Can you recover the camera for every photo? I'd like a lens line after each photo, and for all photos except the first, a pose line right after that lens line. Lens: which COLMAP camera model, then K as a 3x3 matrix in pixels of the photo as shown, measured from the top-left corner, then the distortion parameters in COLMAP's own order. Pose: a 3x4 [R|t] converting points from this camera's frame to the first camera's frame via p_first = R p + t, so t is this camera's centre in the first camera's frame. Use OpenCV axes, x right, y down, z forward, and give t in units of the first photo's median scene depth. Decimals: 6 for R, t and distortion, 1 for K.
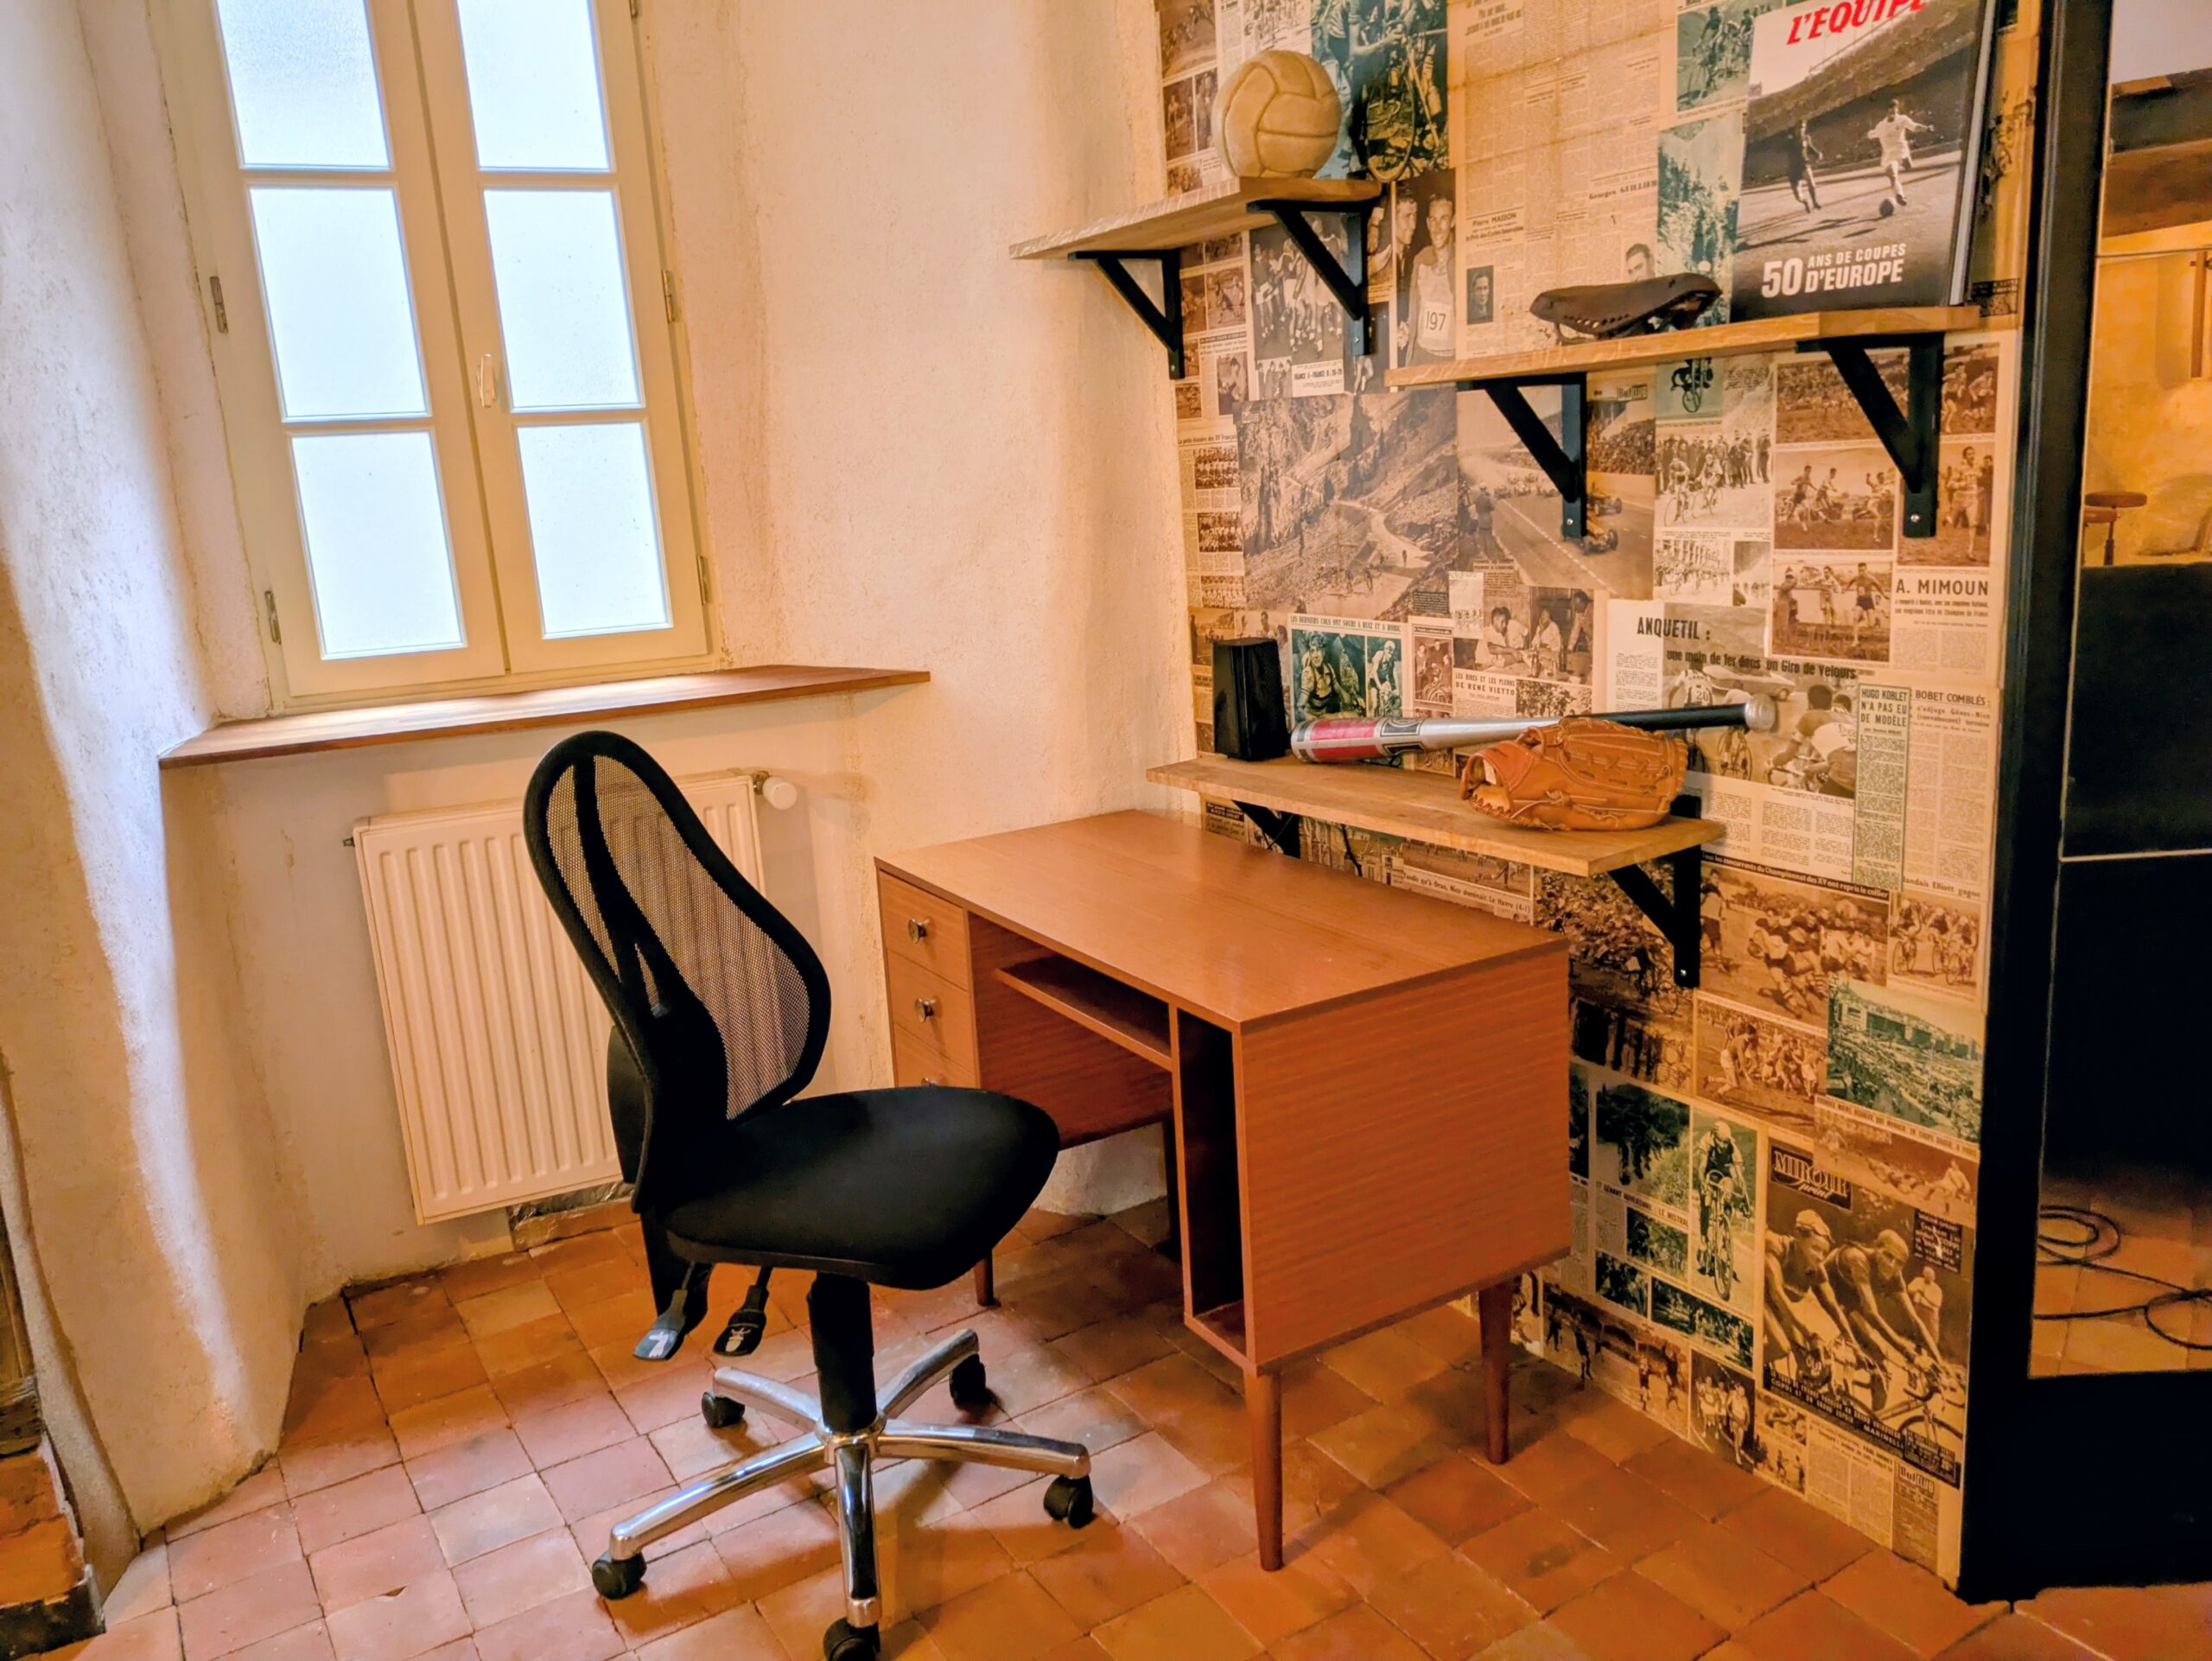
lens RADIAL K [[1636.5, 0, 1106.6], [0, 1636.5, 836.5], [0, 0, 1]] dist [0.039042, -0.018632]
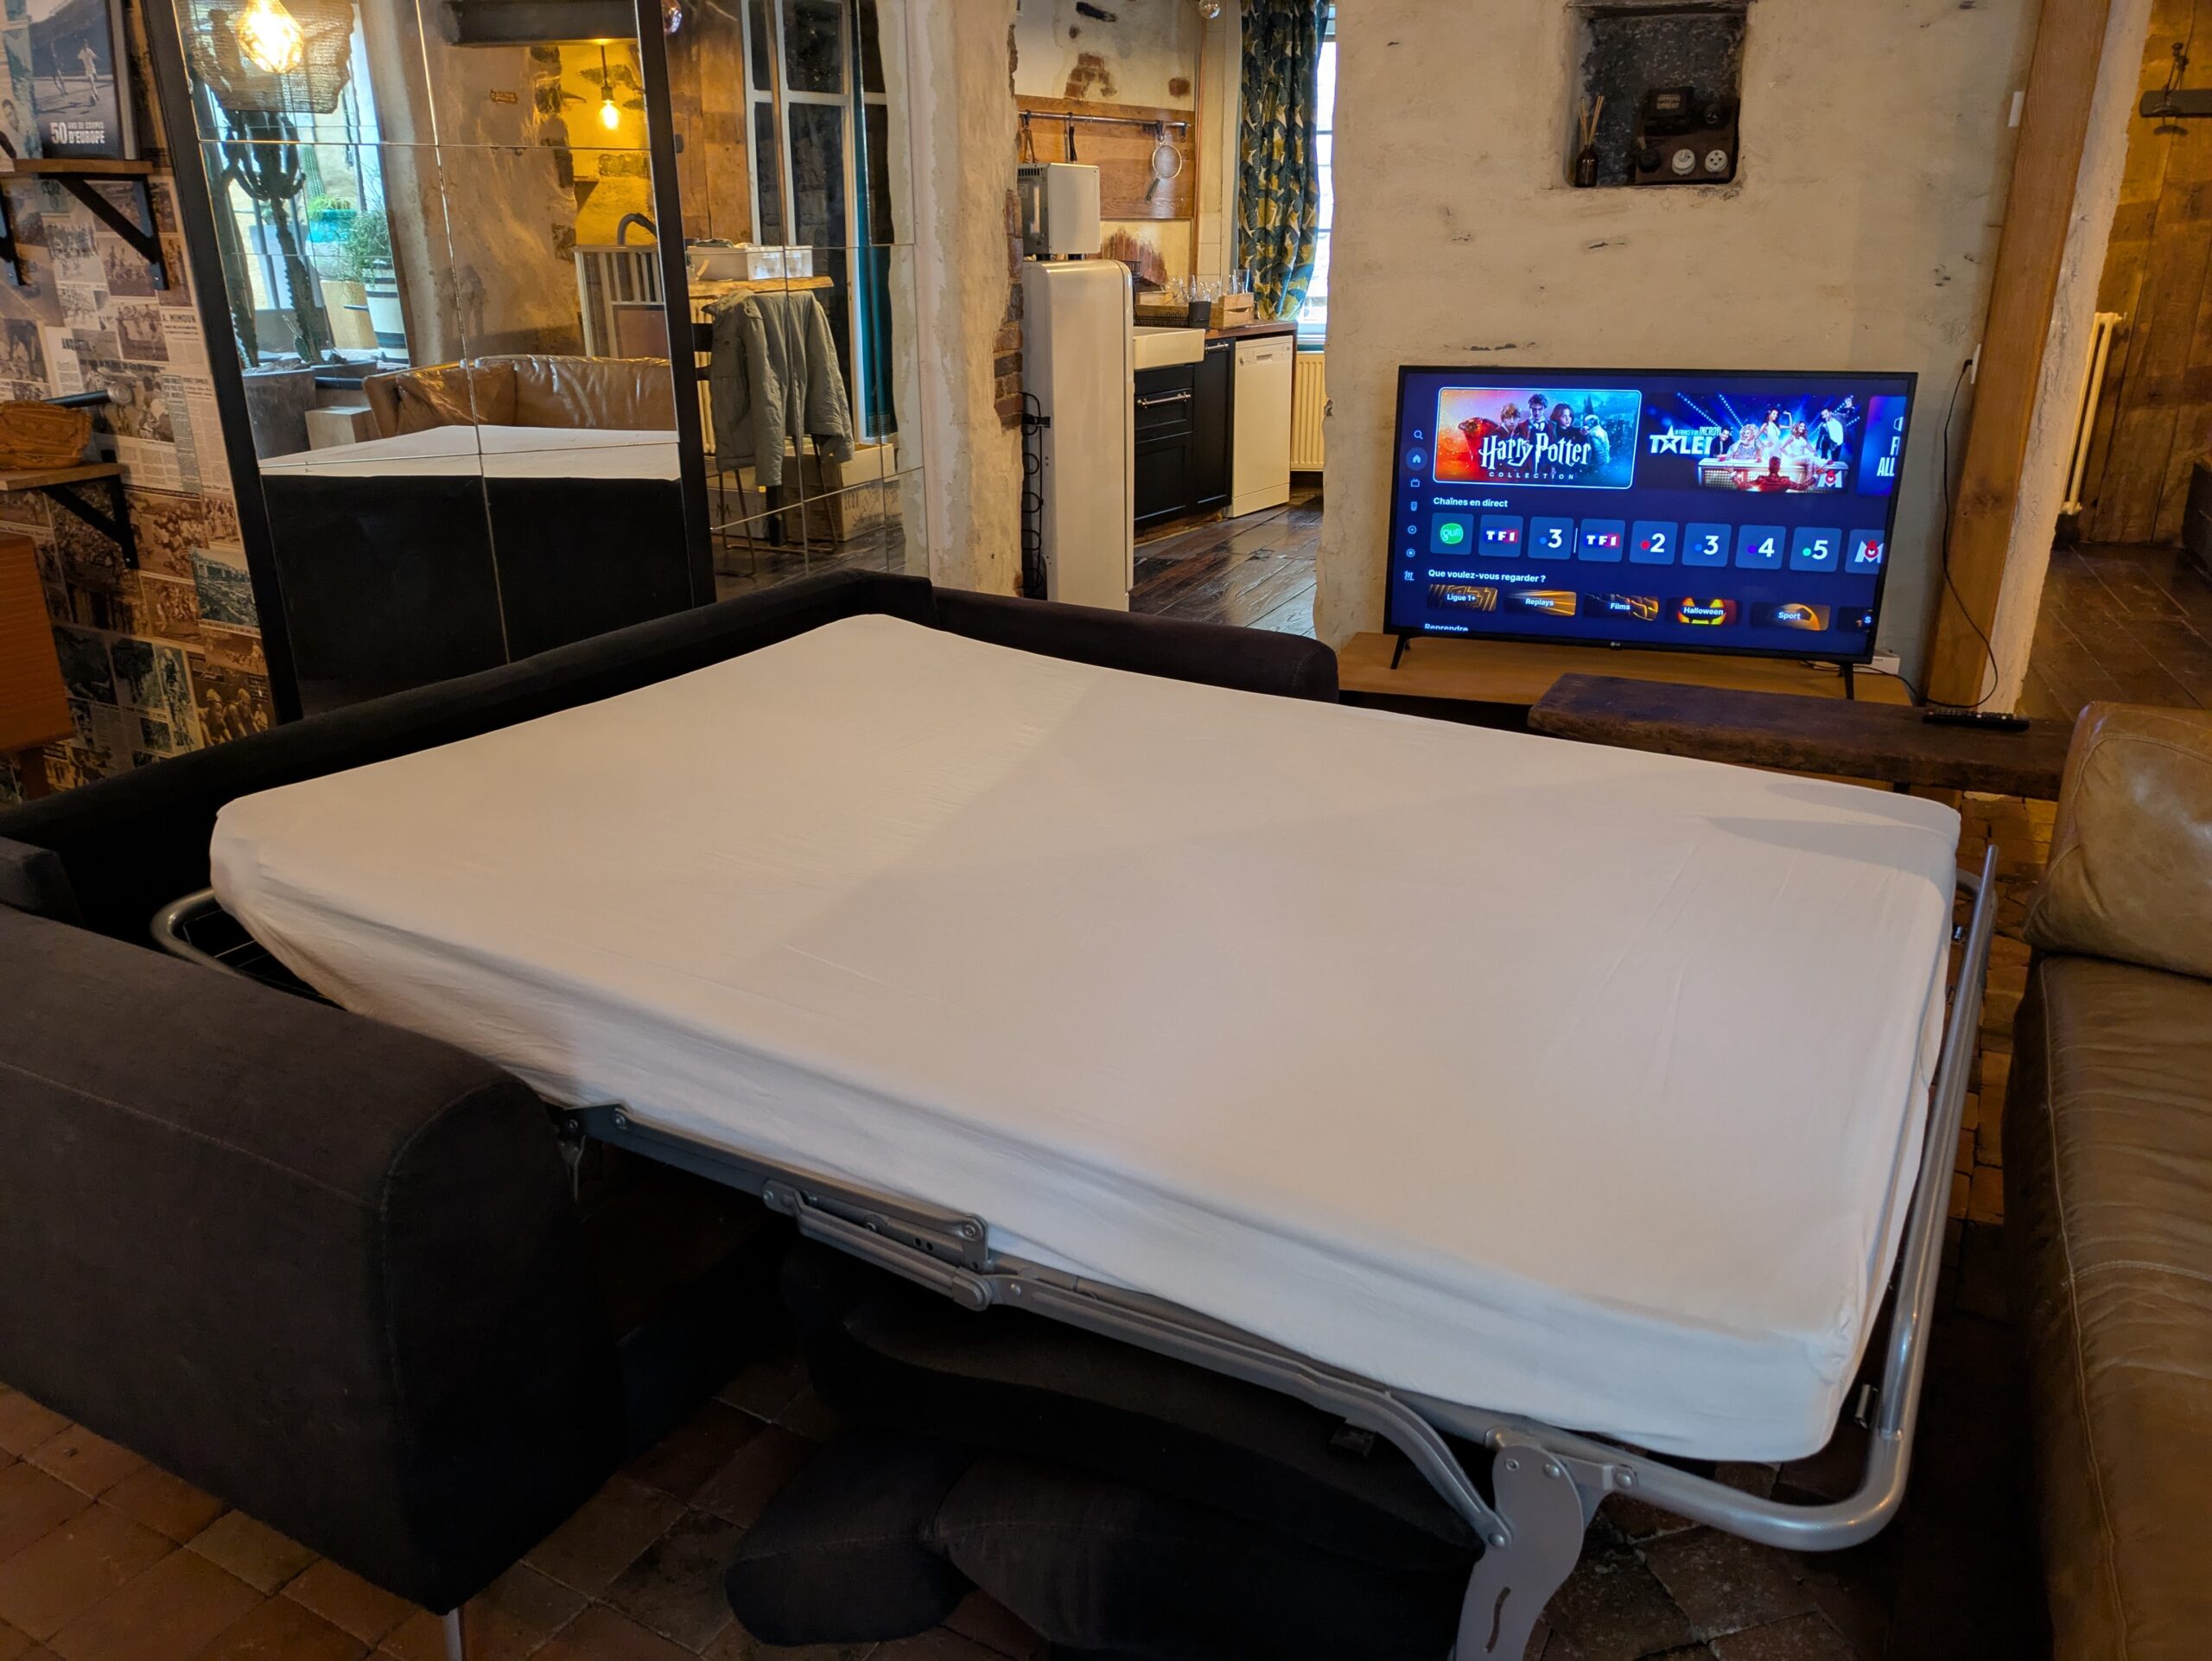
lens RADIAL K [[1636.5, 0, 1111.1], [0, 1636.5, 820.6], [0, 0, 1]] dist [0.039042, -0.018632]
pose [[0.872943, -0.110332, 0.475182, 0.417005], [0.061607, 0.991222, 0.116974, 0.221433], [-0.483917, -0.072837, 0.872078, -1.014502]]
